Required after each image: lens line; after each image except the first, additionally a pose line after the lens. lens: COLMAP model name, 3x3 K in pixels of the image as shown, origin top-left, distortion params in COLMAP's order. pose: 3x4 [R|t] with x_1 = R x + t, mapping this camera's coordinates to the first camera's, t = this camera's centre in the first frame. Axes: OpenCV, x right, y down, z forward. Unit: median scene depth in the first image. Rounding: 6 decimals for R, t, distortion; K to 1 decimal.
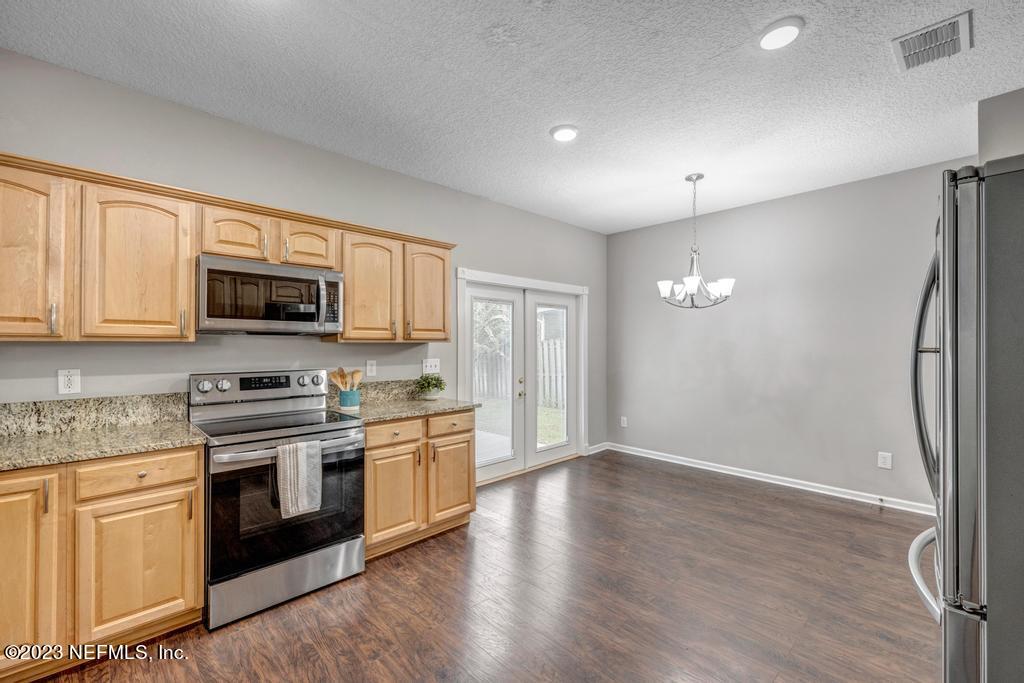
lens RADIAL K [[426.2, 0, 515.7], [0, 426.2, 343.5], [0, 0, 1]] dist [-0.000947, 0.000292]
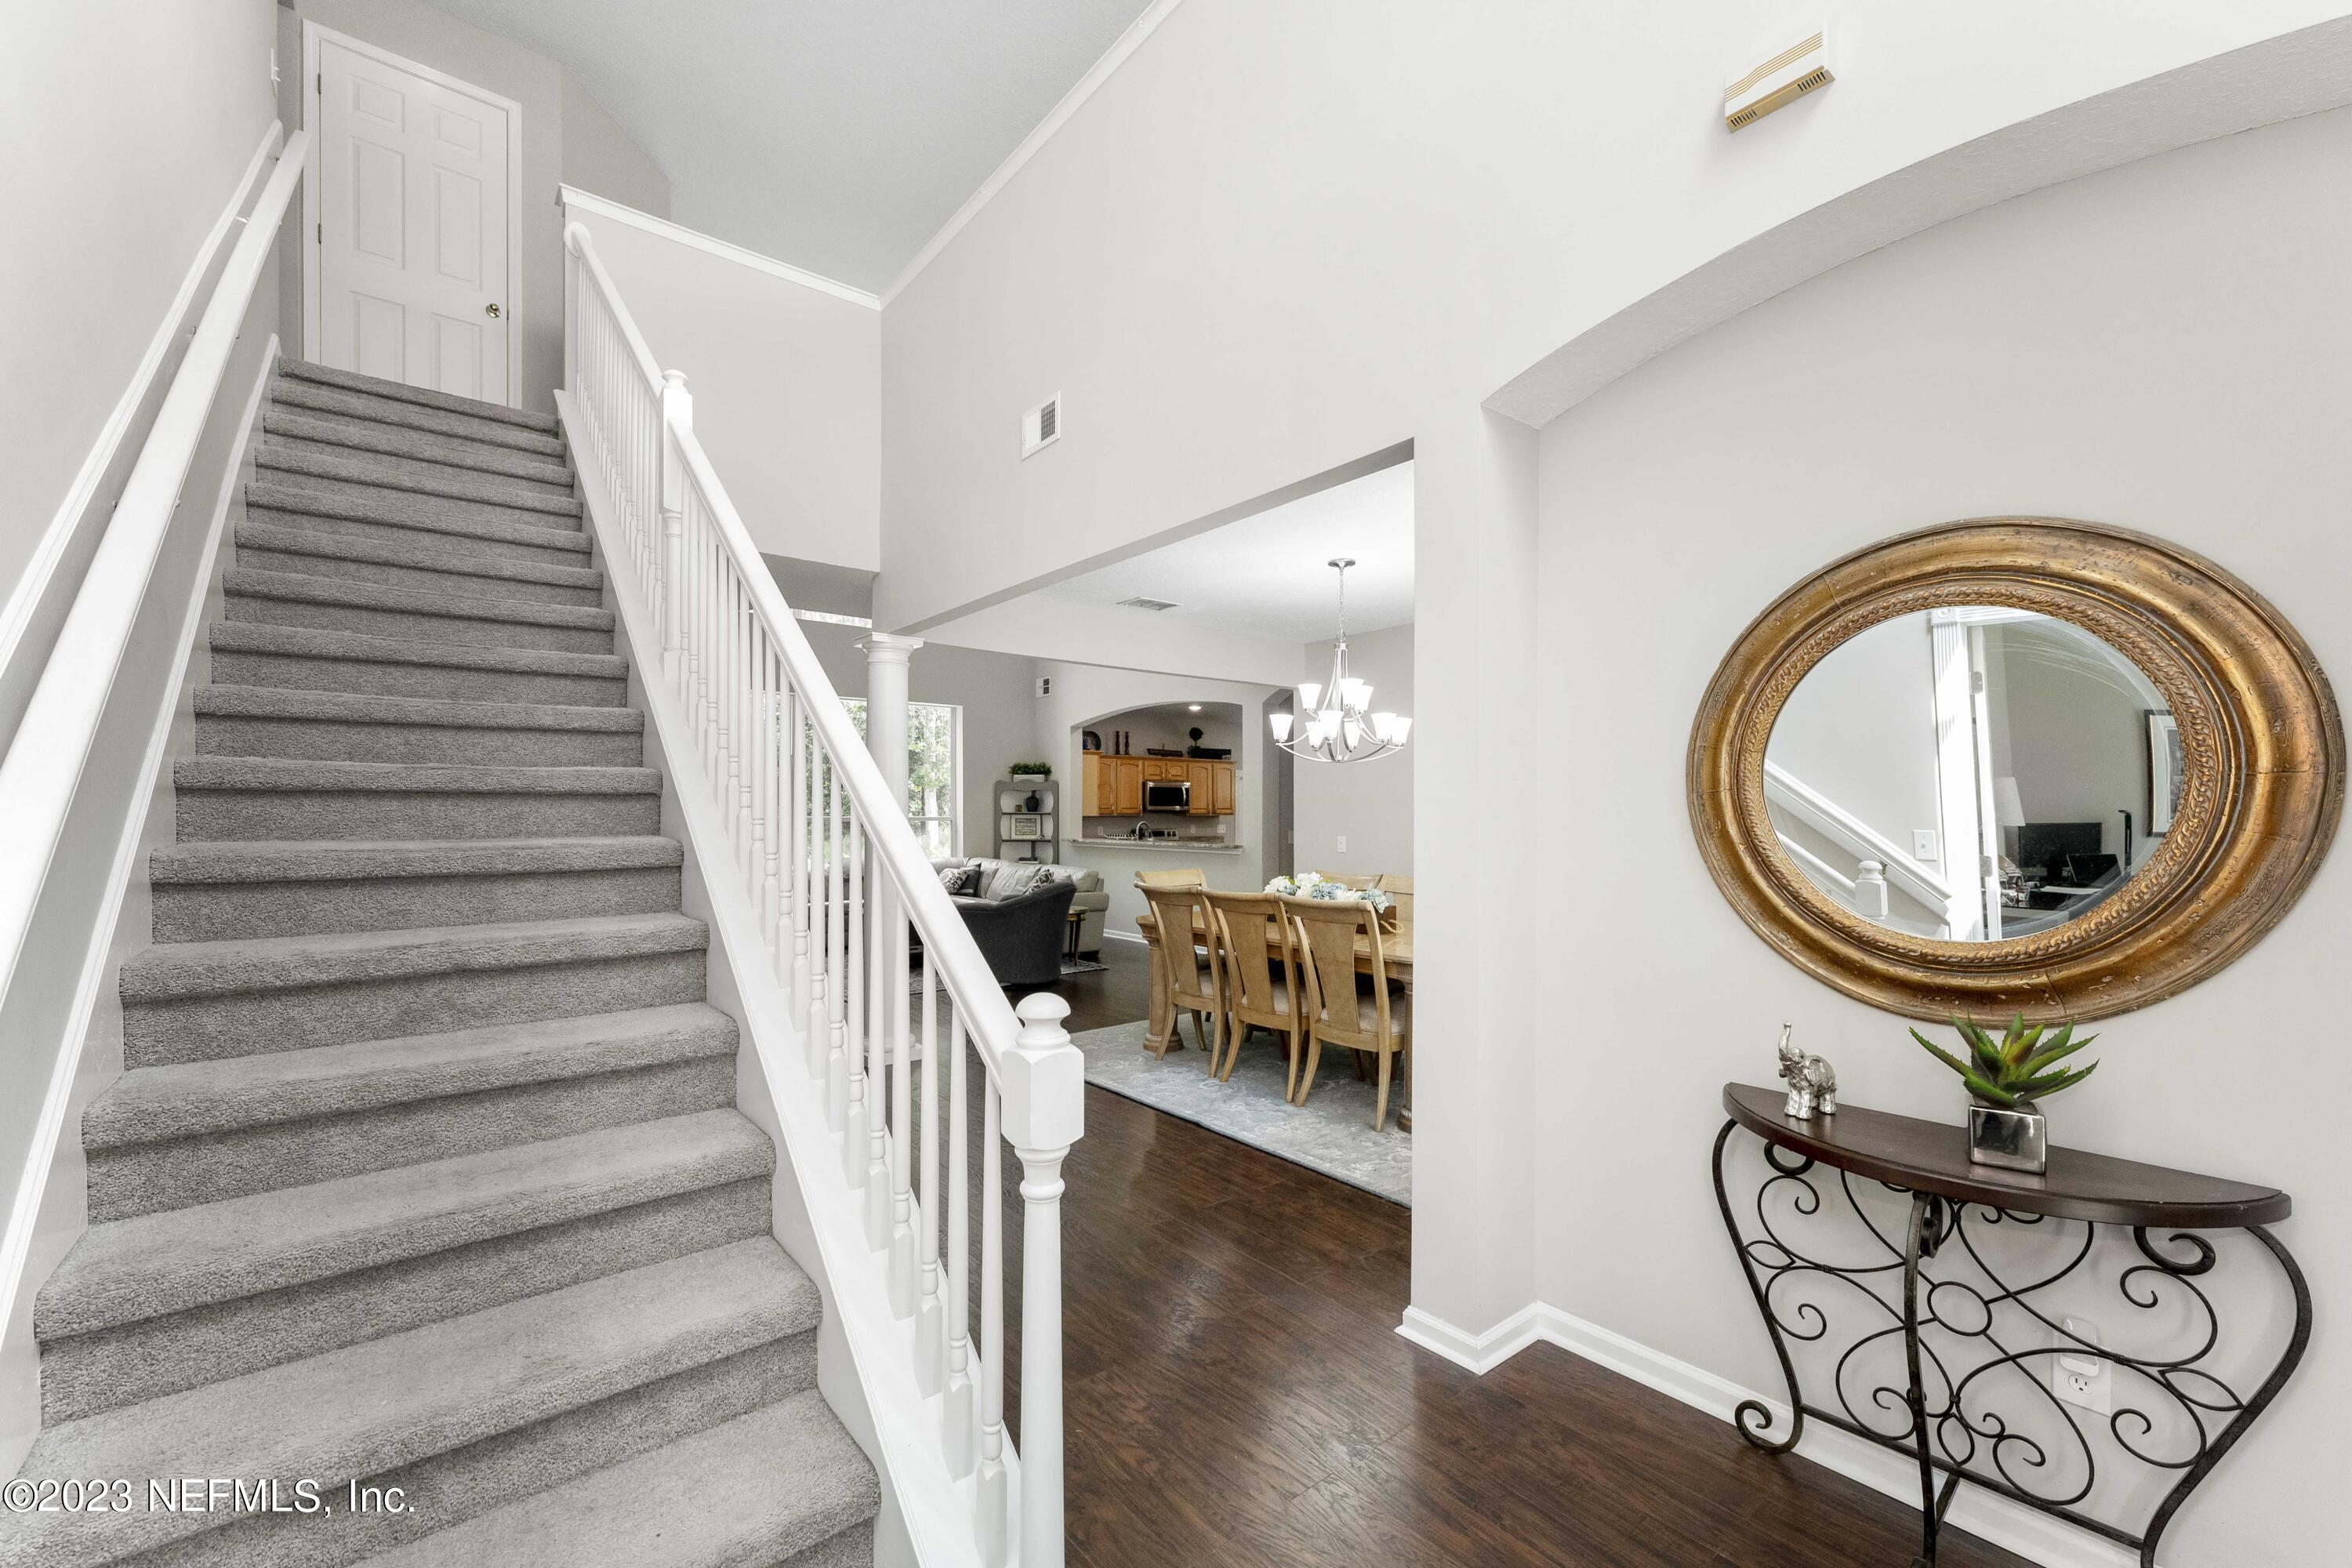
lens RADIAL K [[944.2, 0, 1173.1], [0, 944.2, 804.2], [0, 0, 1]] dist [-0.000919, -0.000177]
pose [[0.996442, -0.002342, -0.084248, -0.093932], [0.001453, 0.999943, -0.010610, -0.012503], [0.084268, 0.010450, 0.996388, -3.790568]]
